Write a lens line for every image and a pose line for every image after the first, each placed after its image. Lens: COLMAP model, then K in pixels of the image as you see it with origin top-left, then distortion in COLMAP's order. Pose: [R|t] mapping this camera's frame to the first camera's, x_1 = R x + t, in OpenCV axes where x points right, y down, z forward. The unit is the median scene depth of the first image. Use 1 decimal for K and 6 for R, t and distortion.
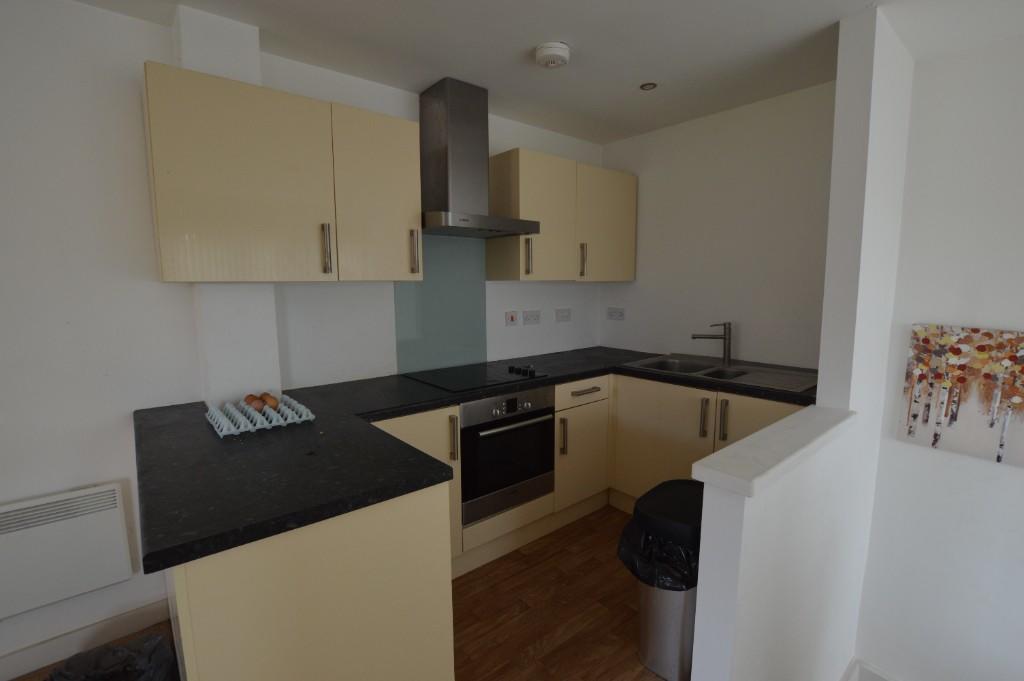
lens RADIAL K [[466.4, 0, 513.7], [0, 466.4, 338.0], [0, 0, 1]] dist [-0.004667, -0.000352]
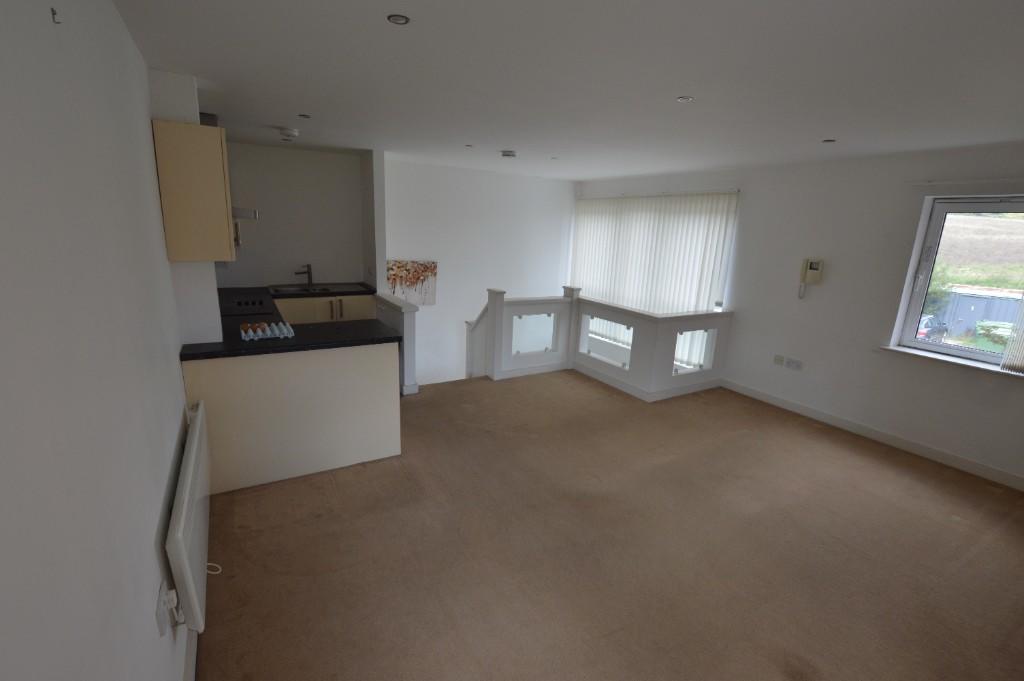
lens RADIAL K [[466.4, 0, 511.2], [0, 466.4, 340.1], [0, 0, 1]] dist [-0.004667, -0.000352]
pose [[0.179454, -0.220919, 0.958640, -1.745317], [0.075533, 0.974677, 0.210475, -0.094287], [-0.980862, 0.034638, 0.191596, -0.247628]]
